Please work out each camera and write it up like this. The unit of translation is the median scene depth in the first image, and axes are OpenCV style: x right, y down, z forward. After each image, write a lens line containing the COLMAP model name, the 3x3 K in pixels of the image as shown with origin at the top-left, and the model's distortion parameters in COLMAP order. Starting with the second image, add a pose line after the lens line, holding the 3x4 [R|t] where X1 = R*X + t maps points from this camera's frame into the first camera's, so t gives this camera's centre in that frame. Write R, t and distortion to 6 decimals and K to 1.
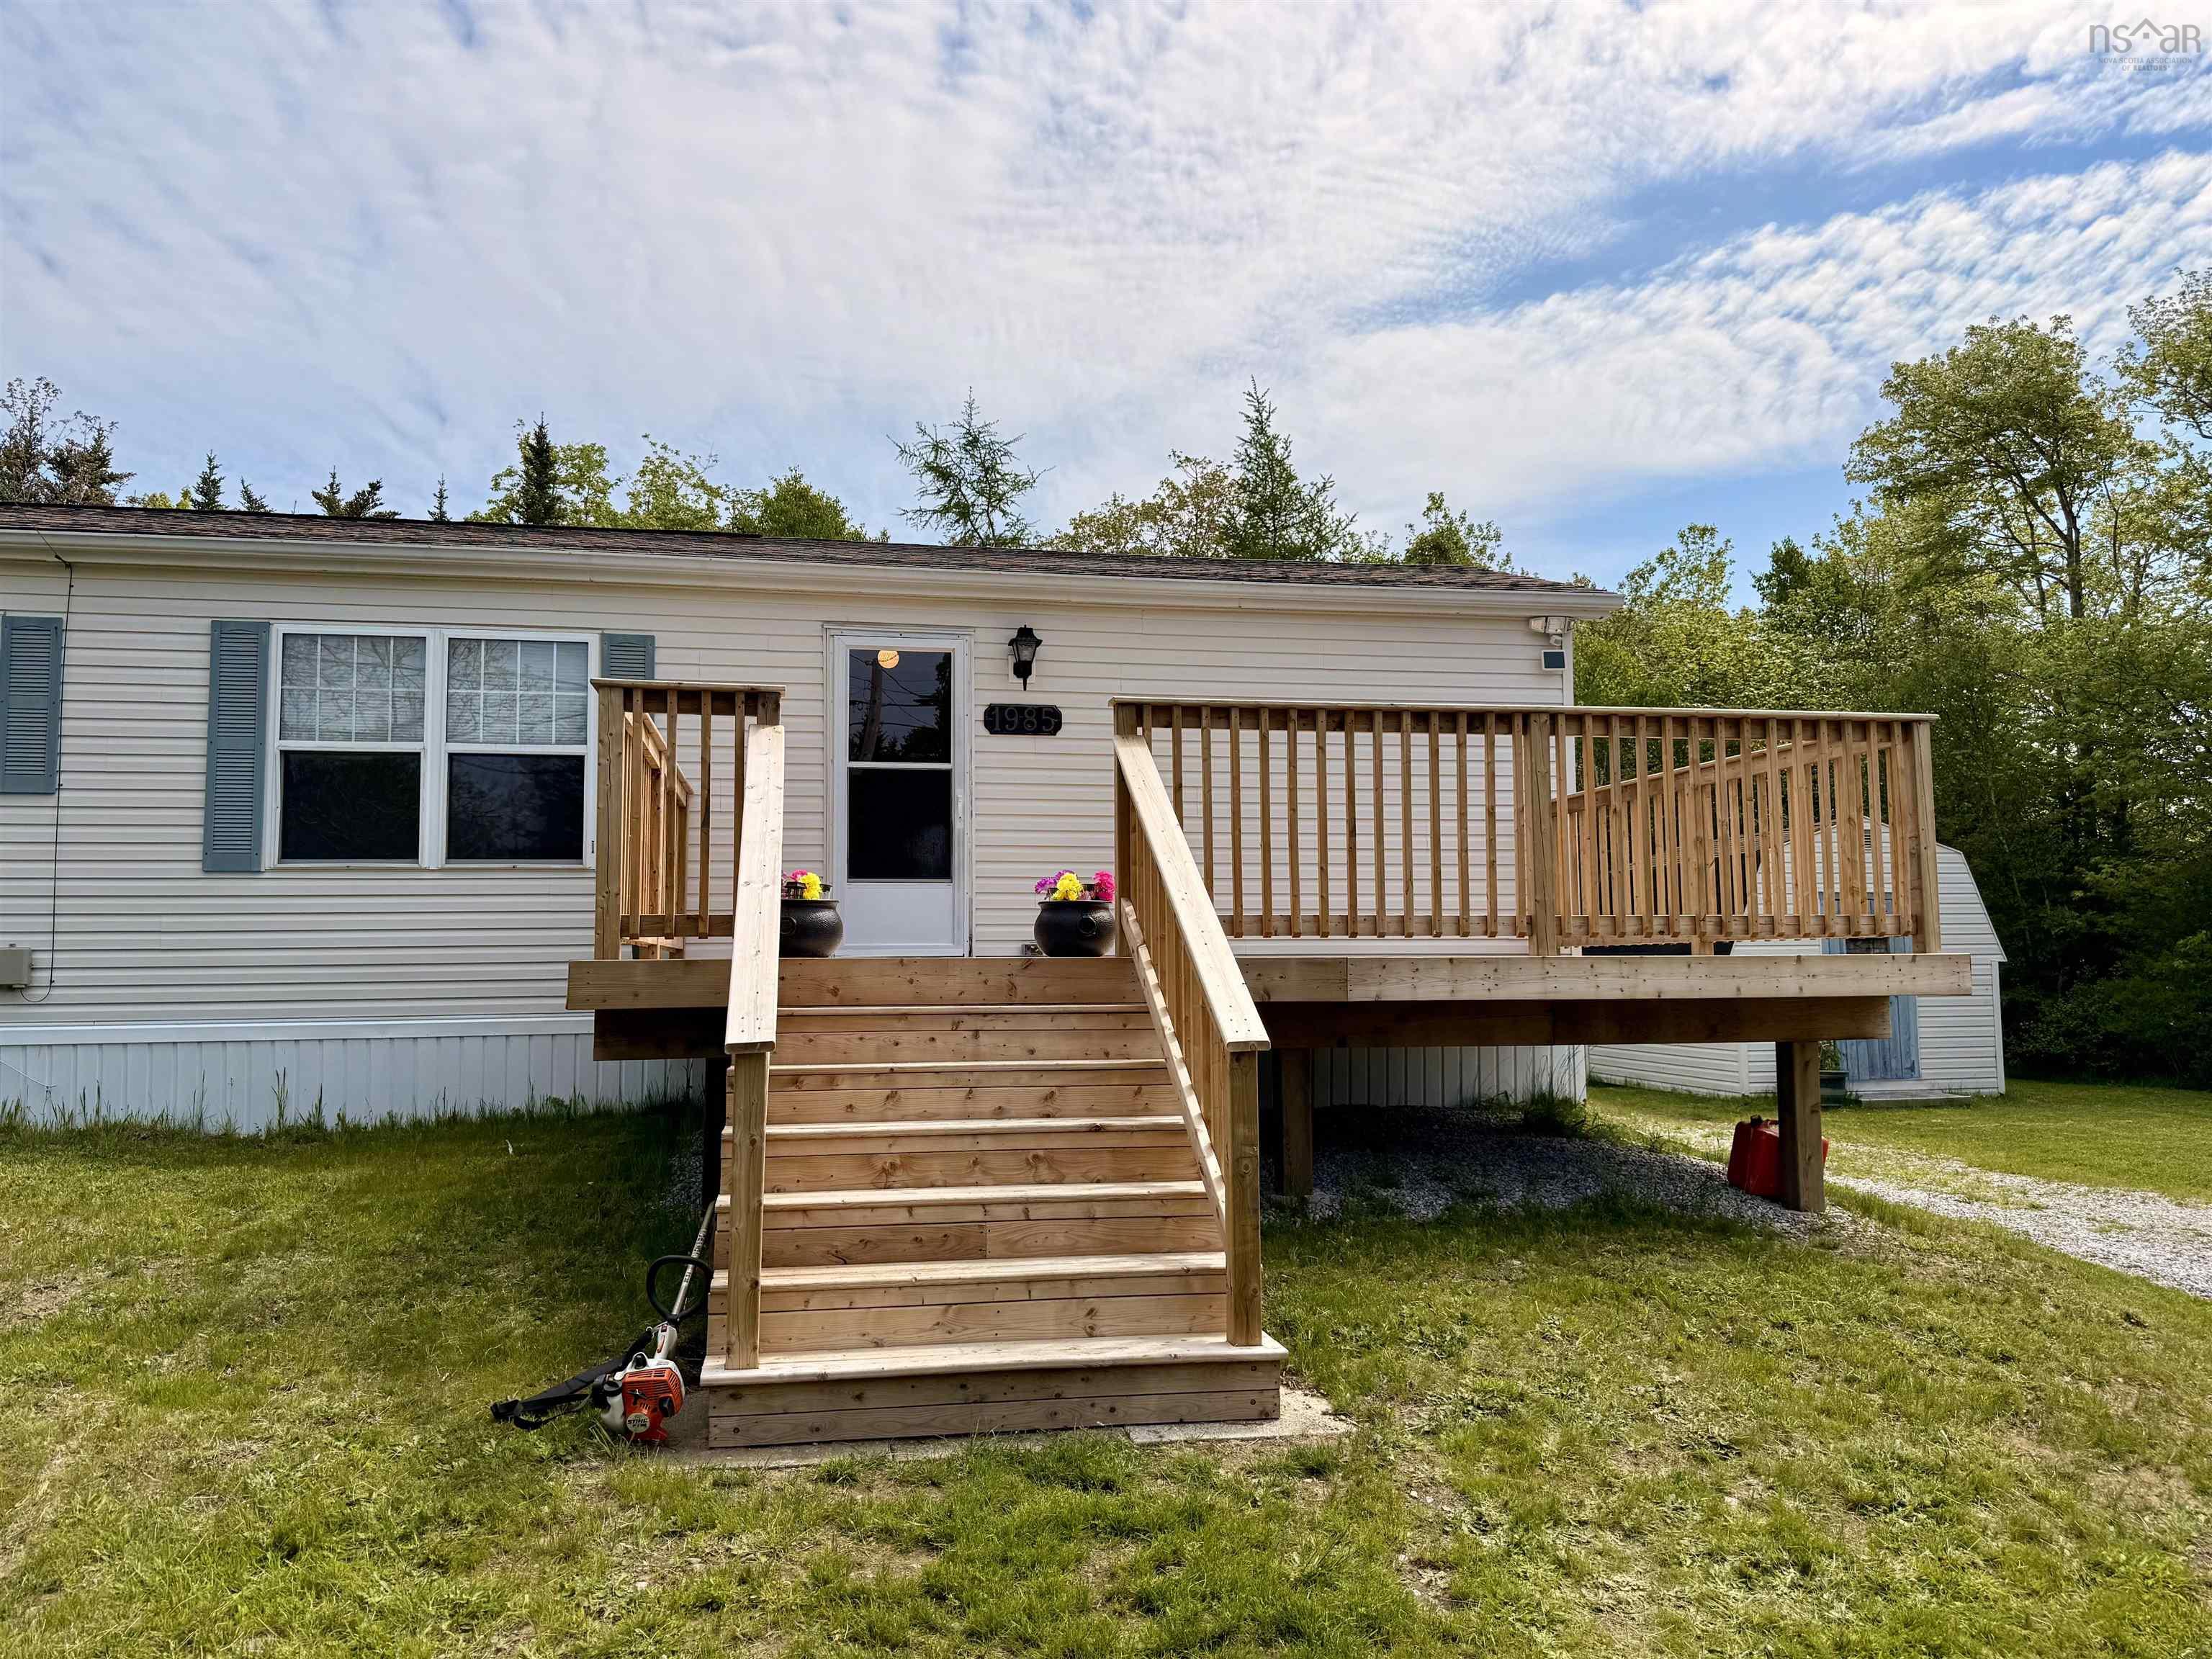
lens RADIAL K [[1562.7, 0, 1106.3], [0, 1562.7, 857.5], [0, 0, 1]] dist [0.019484, -0.041749]
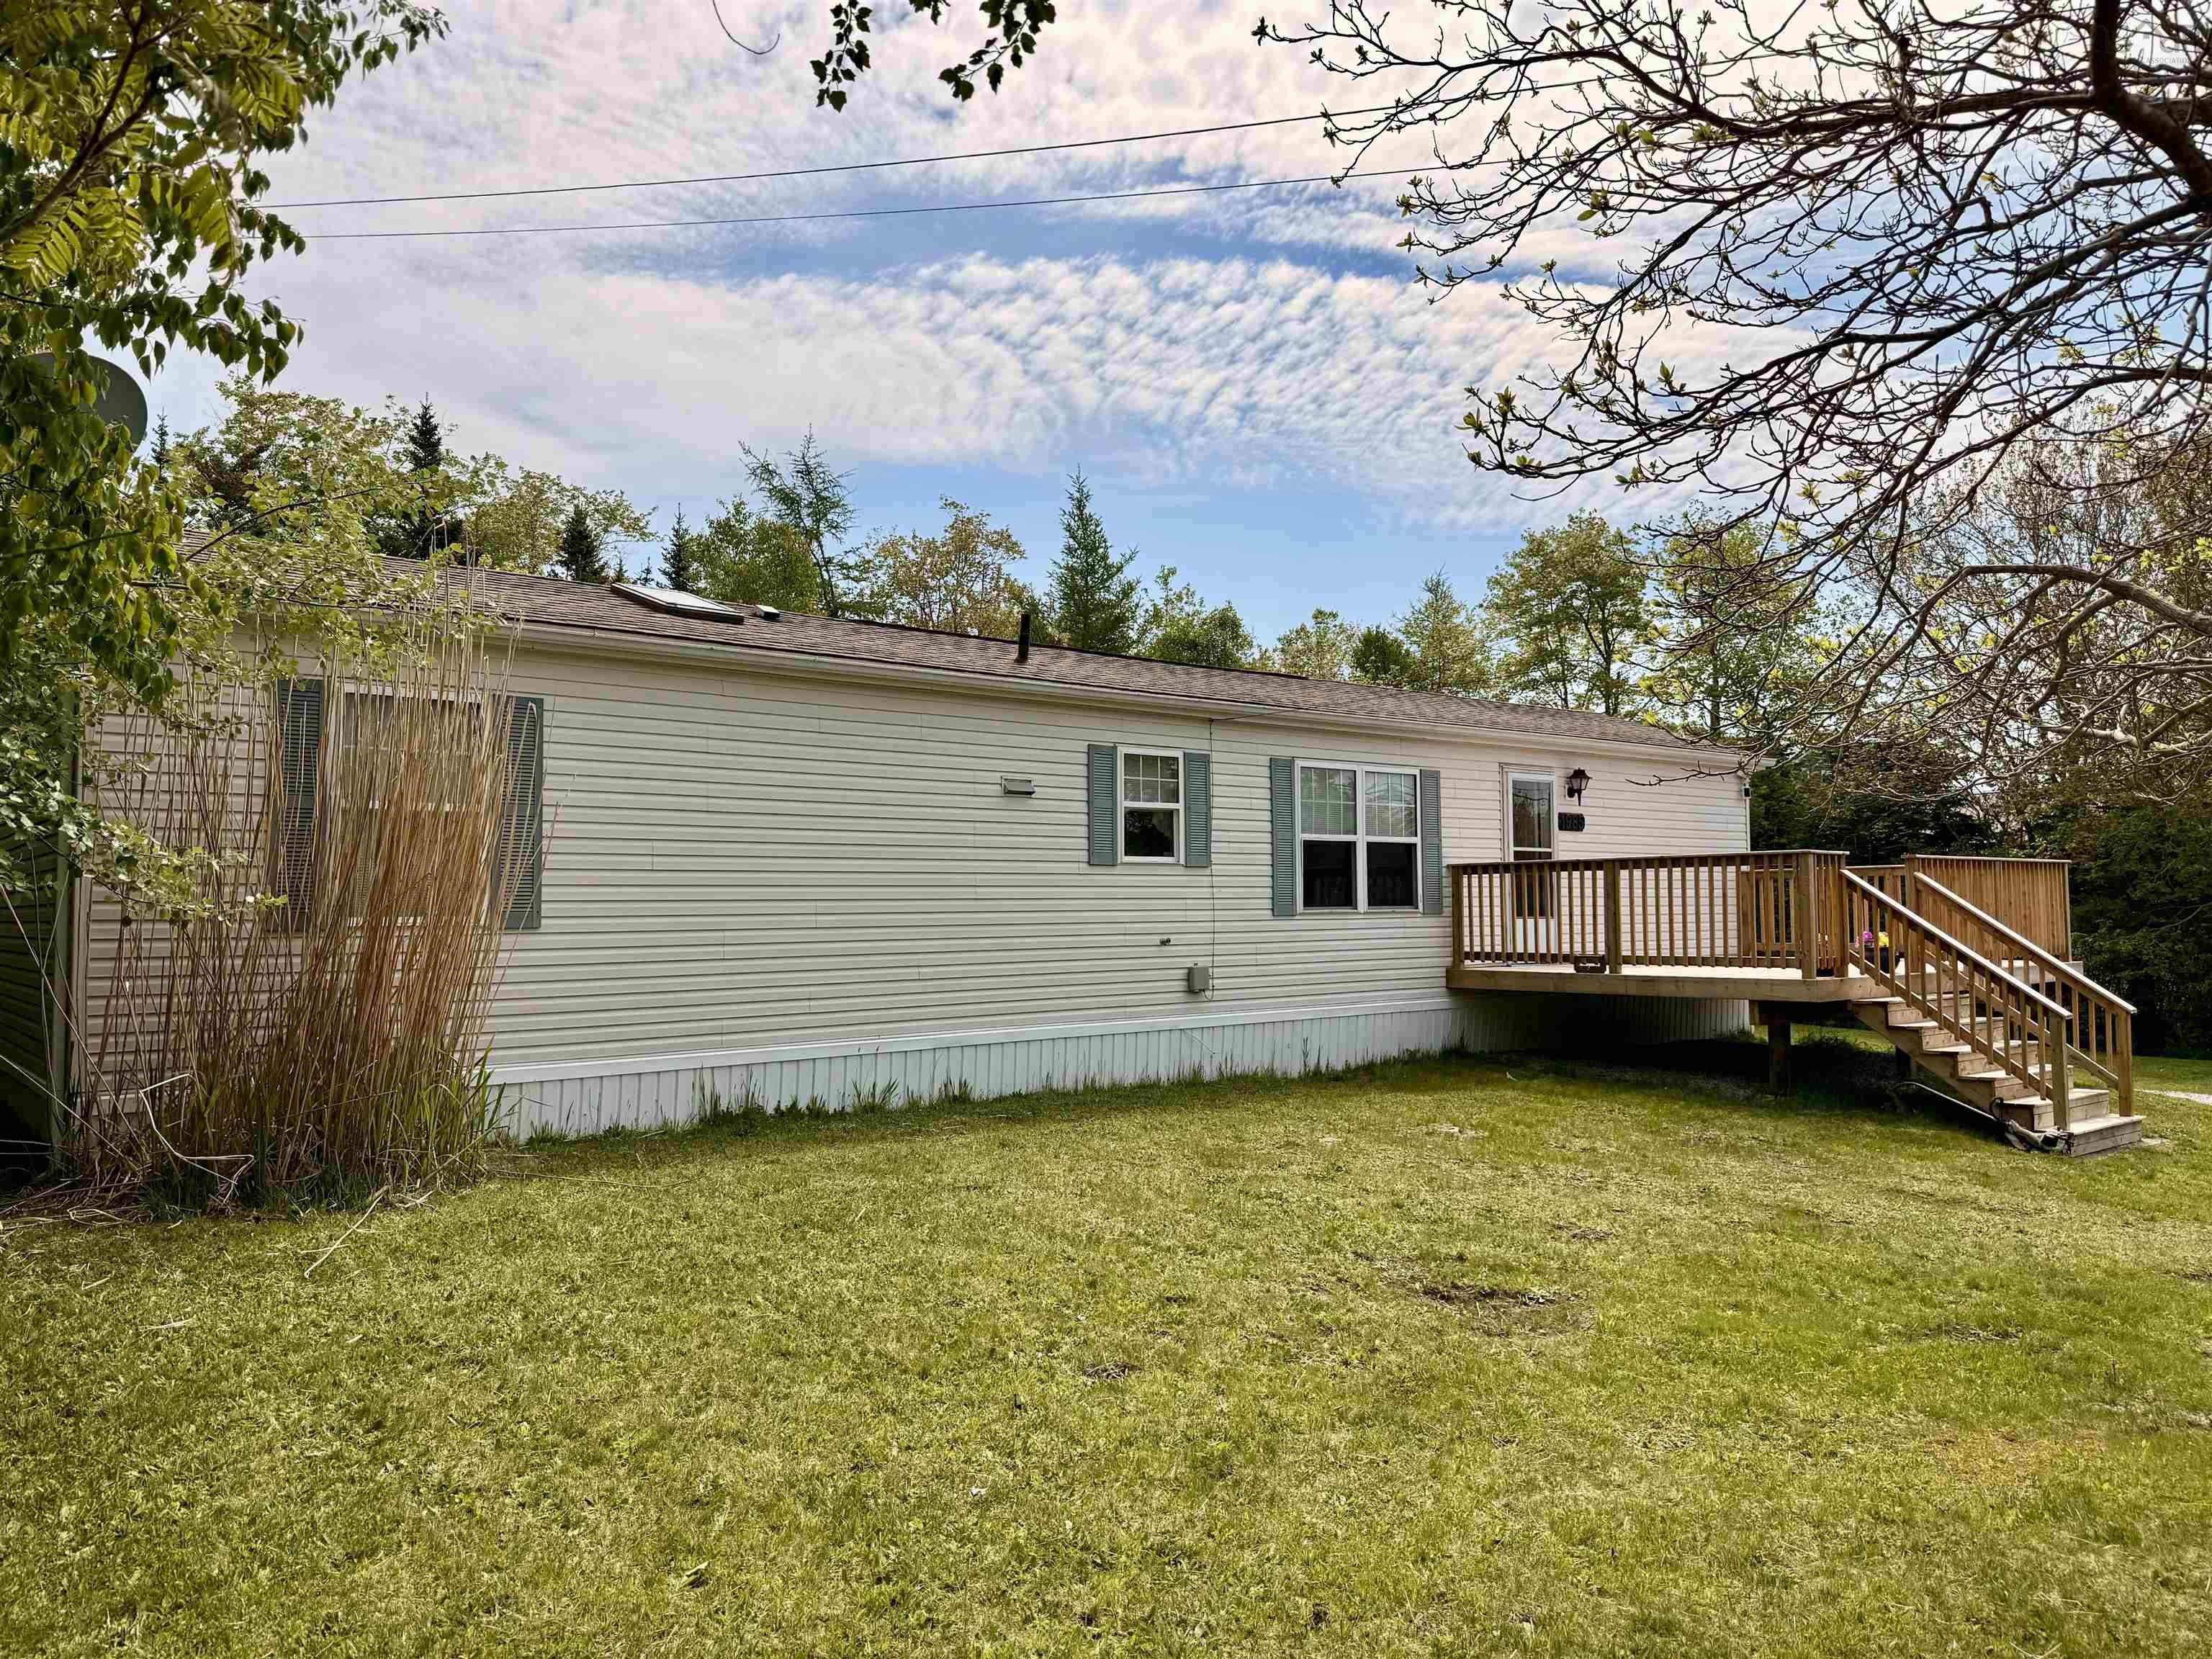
lens RADIAL K [[1562.7, 0, 1104.6], [0, 1562.7, 811.7], [0, 0, 1]] dist [0.019484, -0.041749]
pose [[0.857581, 0.024962, 0.513743, -0.473985], [-0.027783, 0.999612, -0.002192, -0.027244], [-0.513598, -0.012393, 0.857941, -0.086074]]
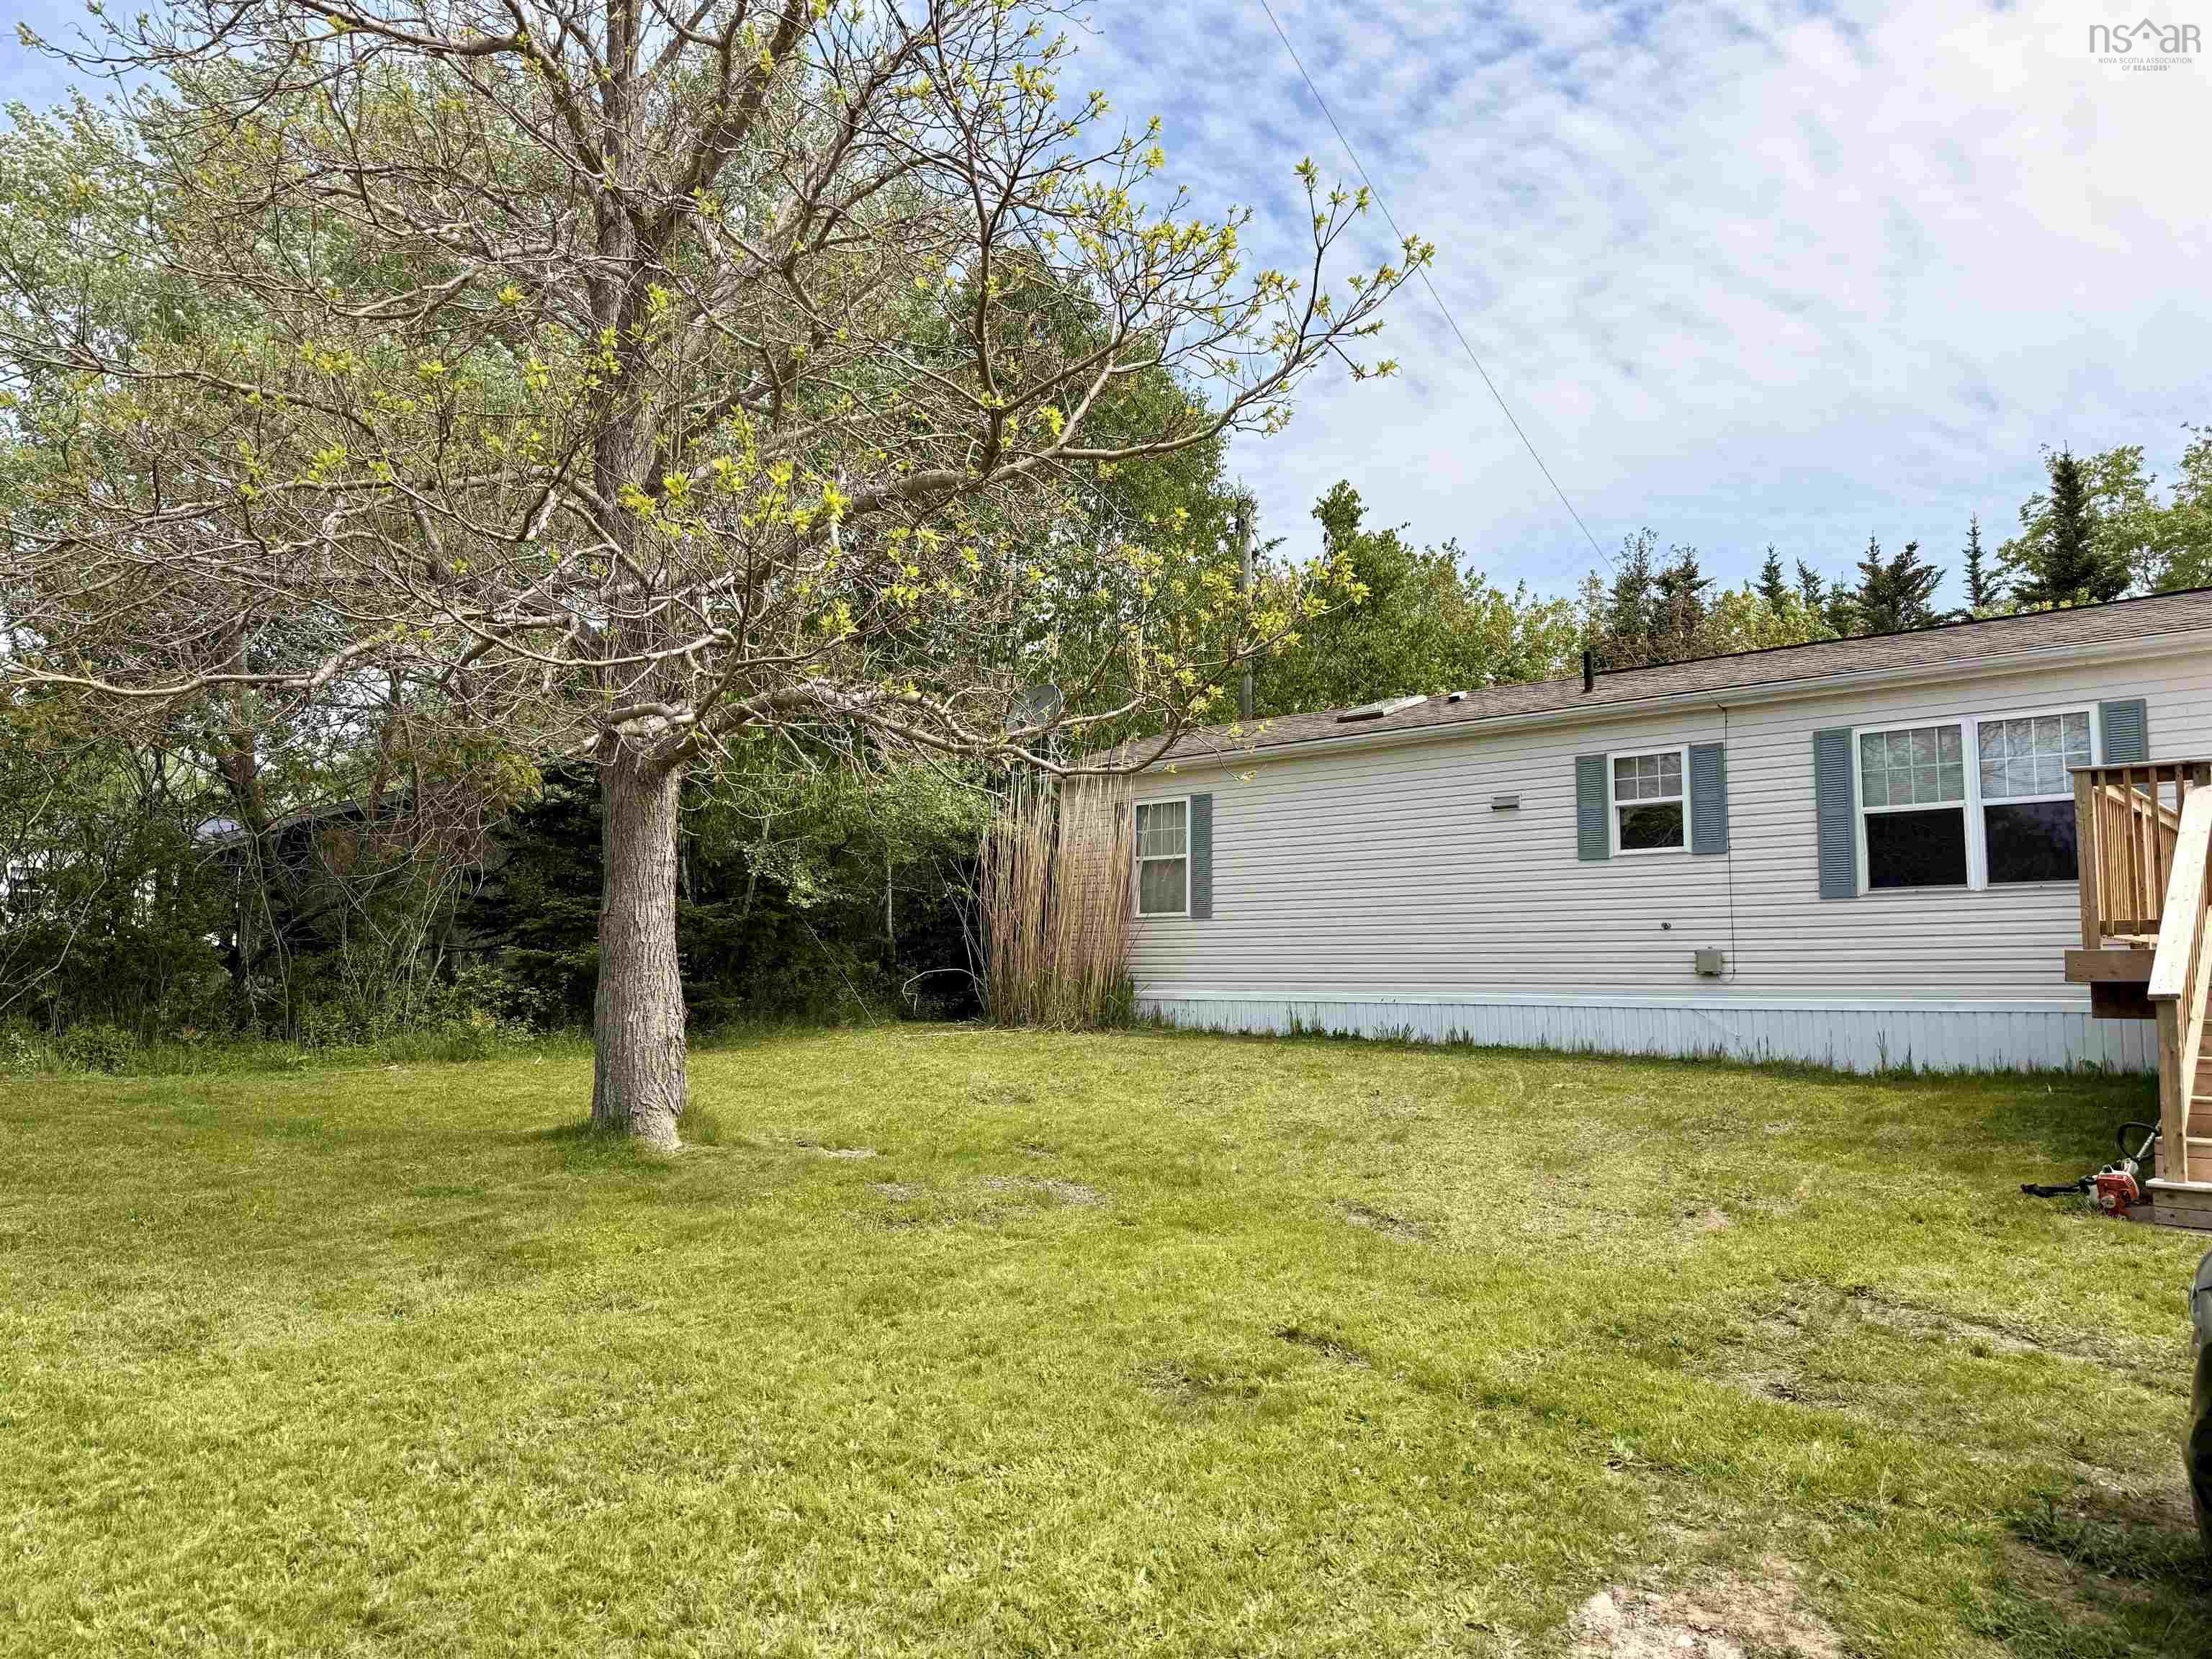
lens RADIAL K [[1562.7, 0, 1121.0], [0, 1562.7, 836.9], [0, 0, 1]] dist [0.019484, -0.041749]
pose [[0.607316, -0.068169, -0.791530, 0.065594], [0.051143, 0.997600, -0.046676, -0.004301], [0.792813, -0.012134, 0.609345, -0.139872]]
